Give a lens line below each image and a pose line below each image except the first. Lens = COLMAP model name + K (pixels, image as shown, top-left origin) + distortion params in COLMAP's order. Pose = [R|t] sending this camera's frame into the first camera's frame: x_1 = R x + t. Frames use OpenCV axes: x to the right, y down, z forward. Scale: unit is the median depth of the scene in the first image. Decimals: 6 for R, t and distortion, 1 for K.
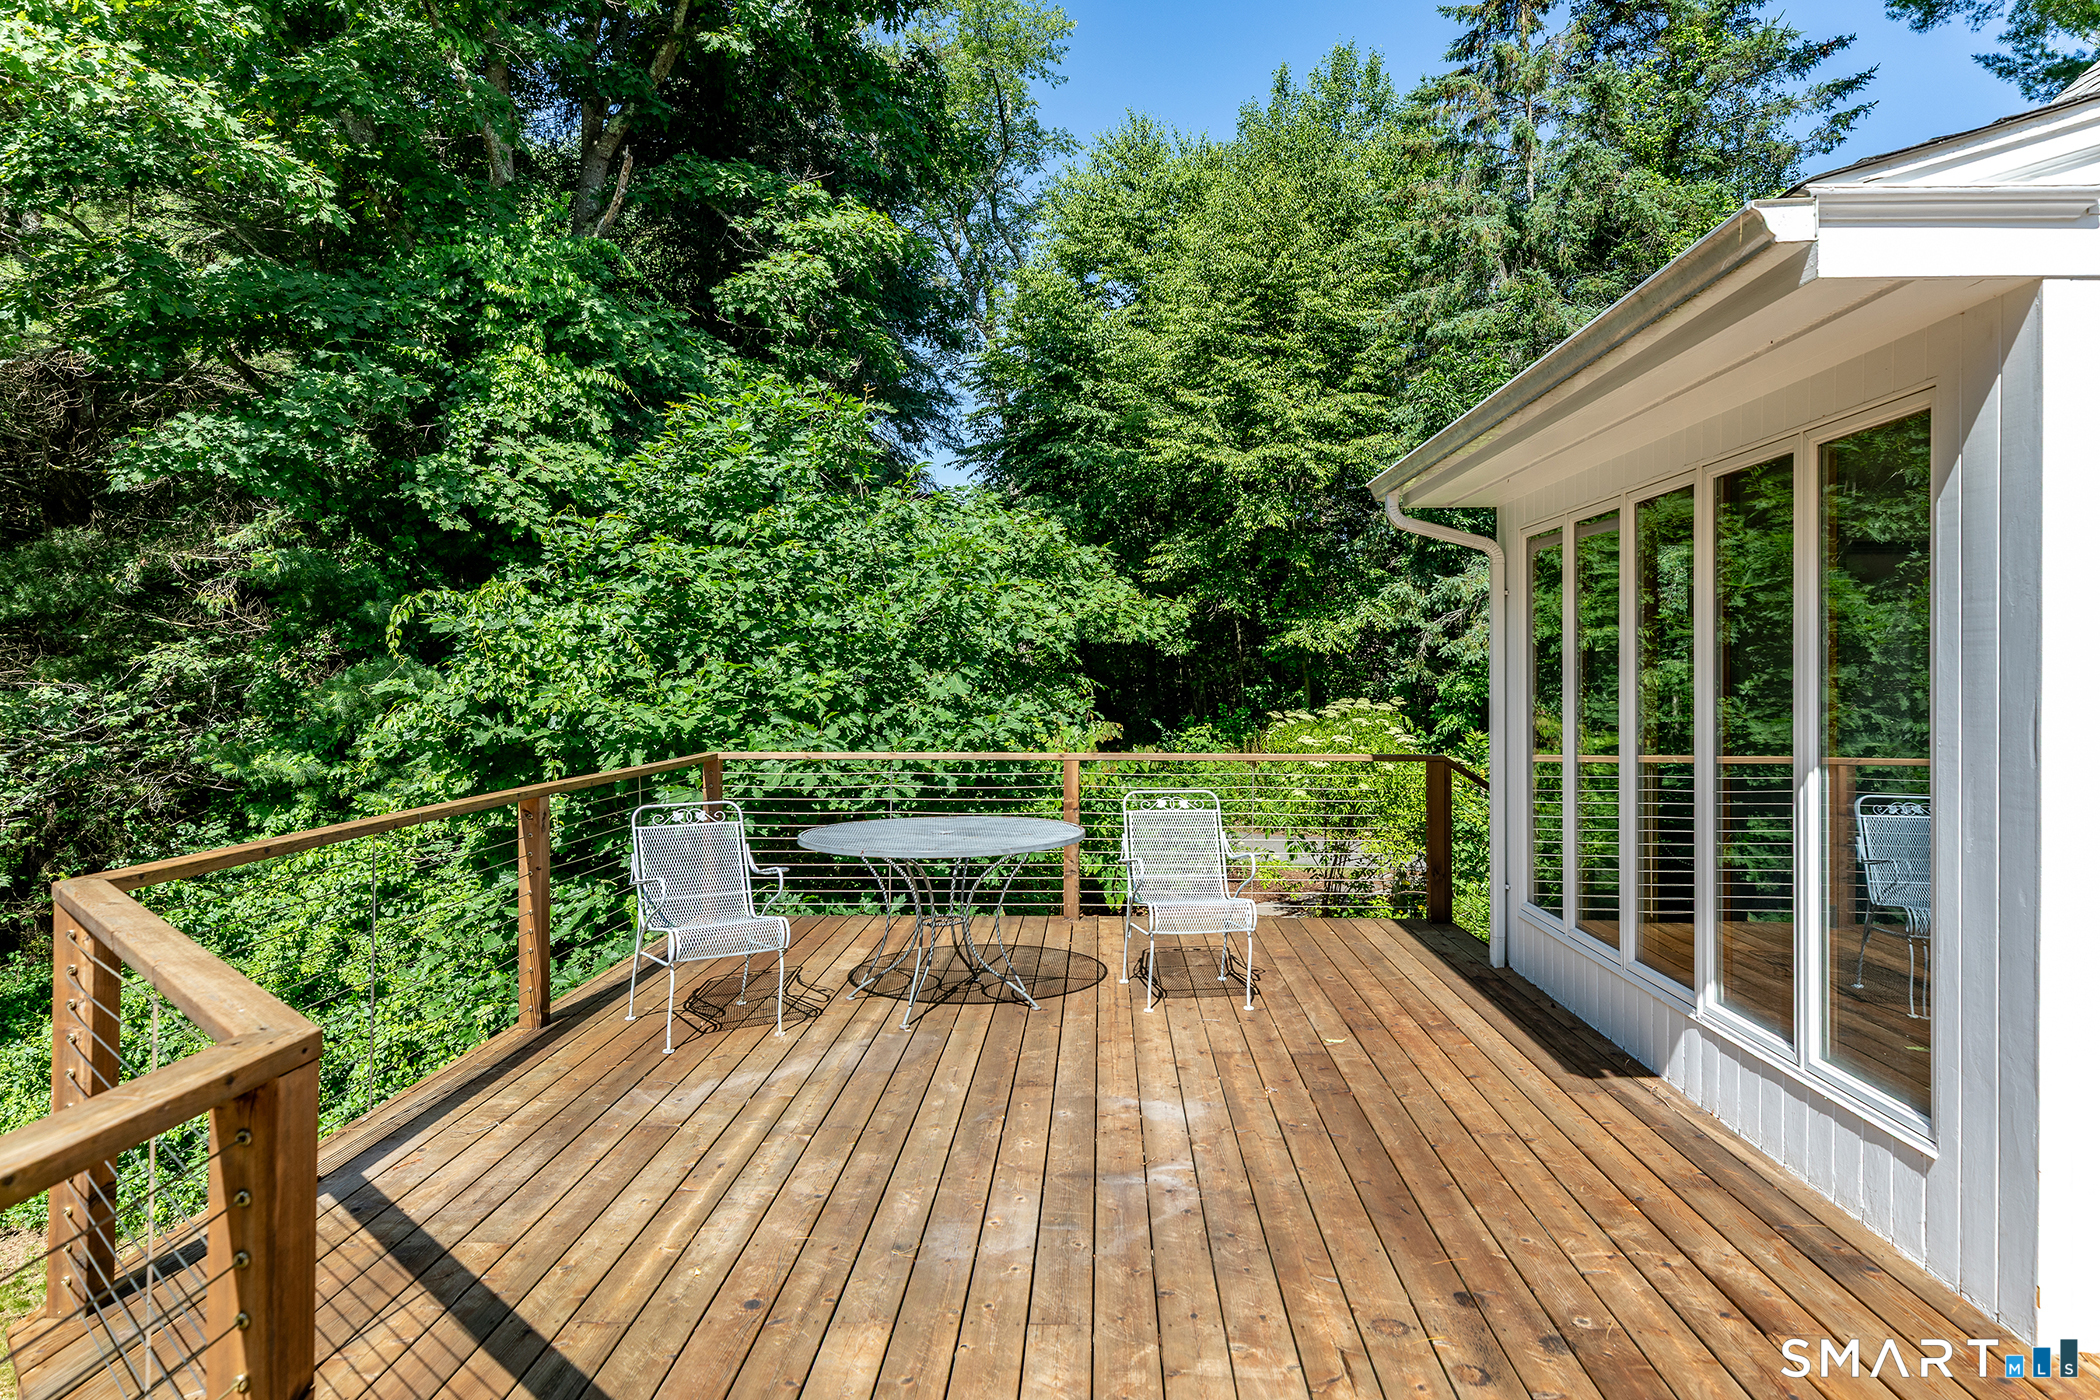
lens RADIAL K [[1399.1, 0, 1117.8], [0, 1399.1, 674.4], [0, 0, 1]] dist [0.035195, -0.005493]
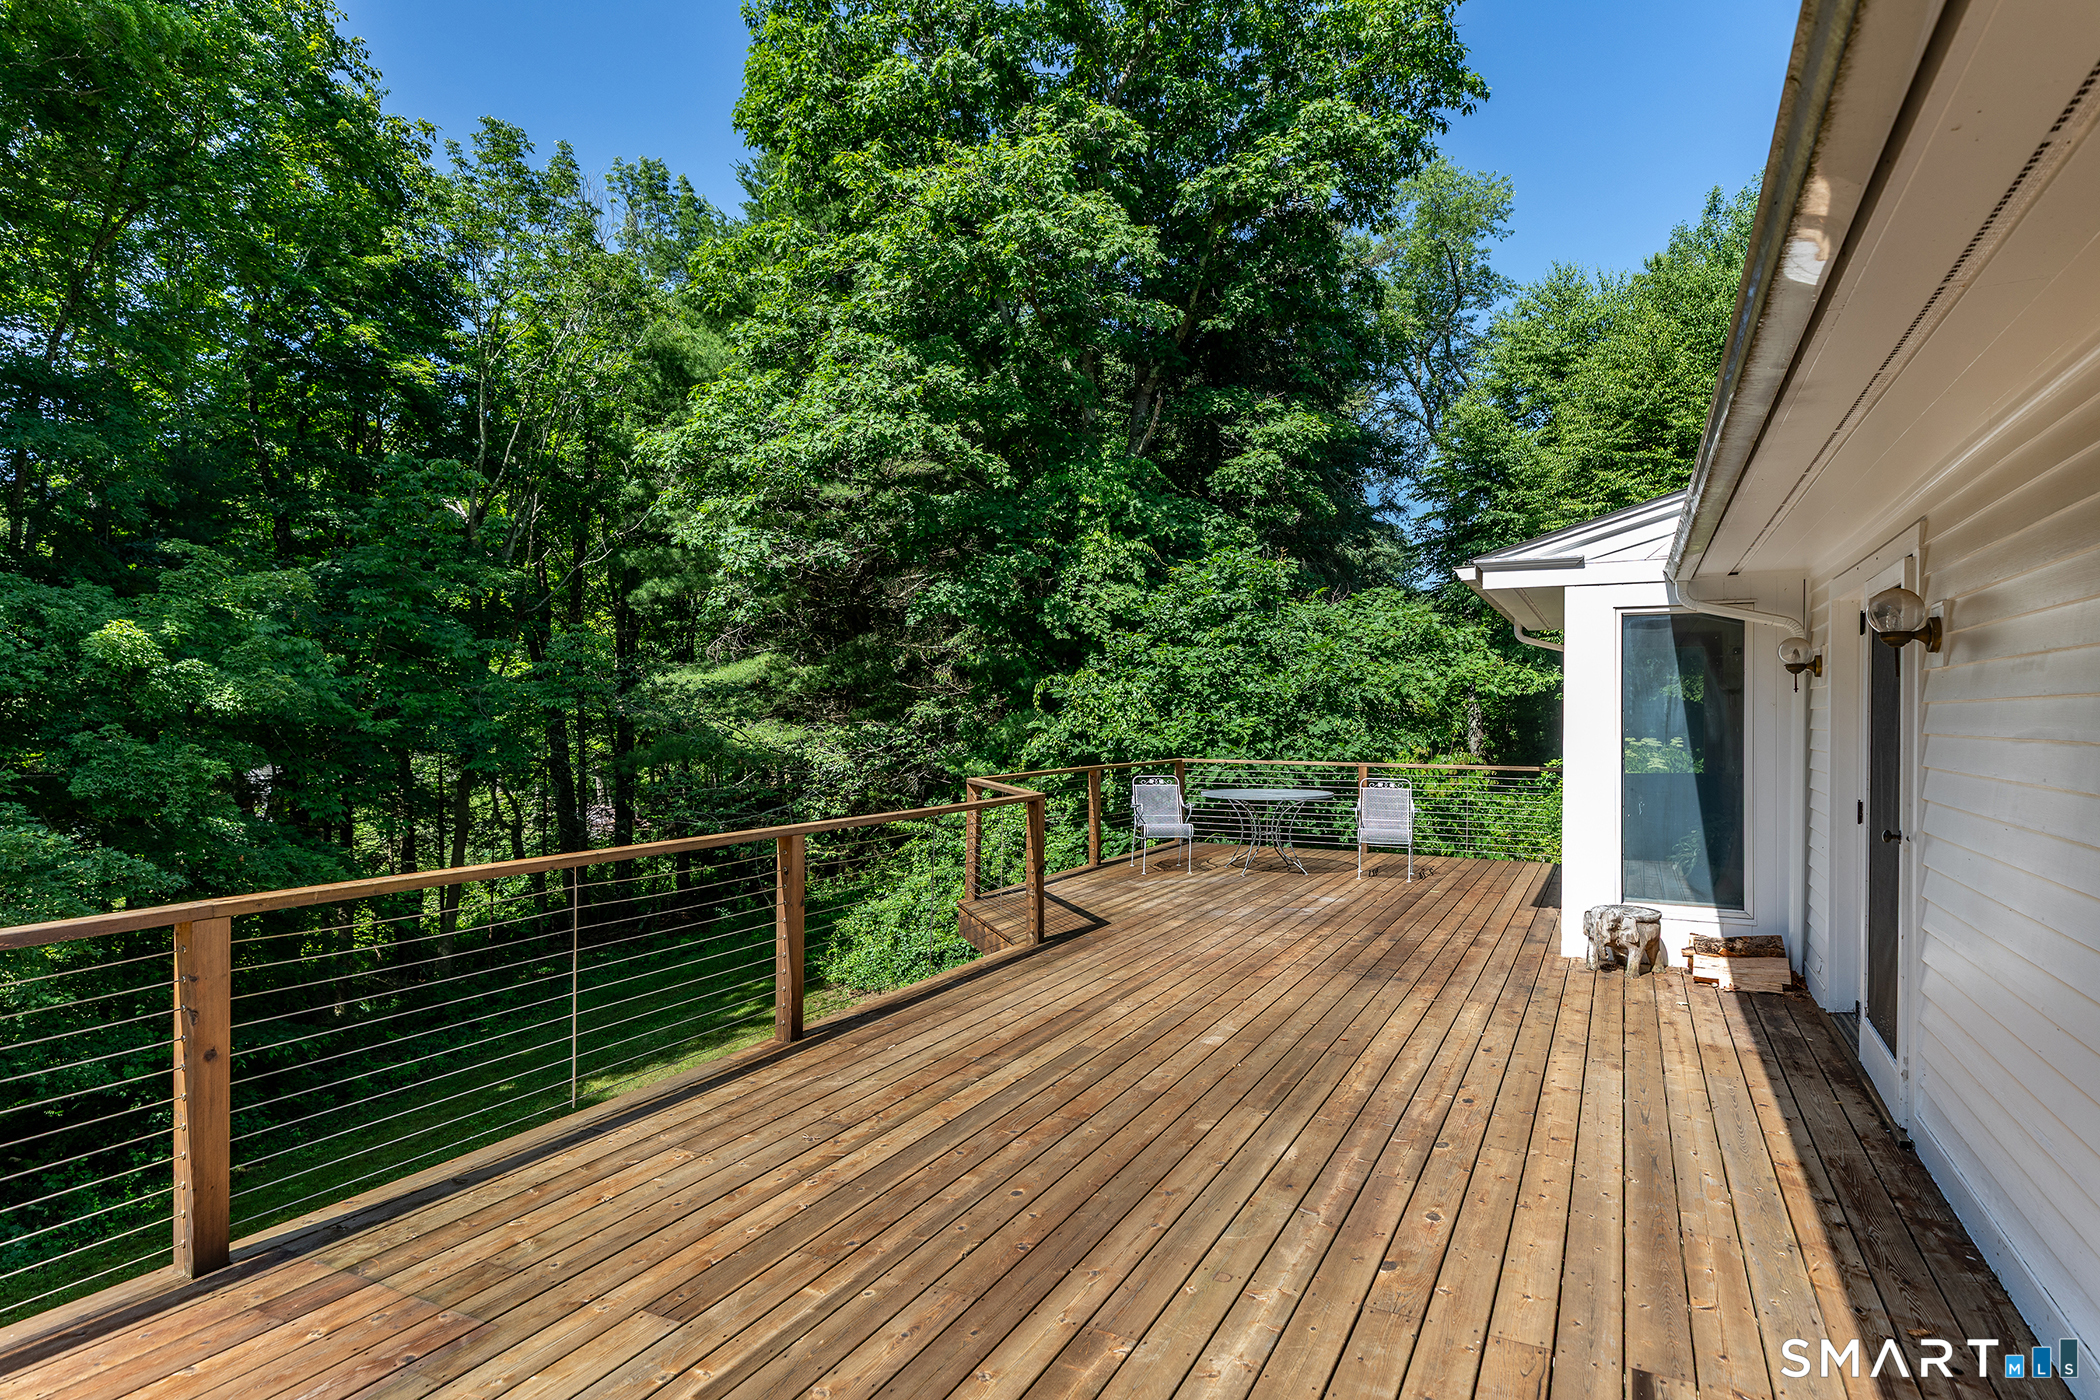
lens RADIAL K [[1249.5, 0, 1059.4], [0, 1249.5, 710.1], [0, 0, 1]] dist [0.003084, 0.000381]
pose [[0.905753, 0.000032, -0.423807, 0.192574], [-0.002526, 0.999983, -0.005323, -0.001922], [0.423799, 0.005892, 0.905737, -0.425260]]
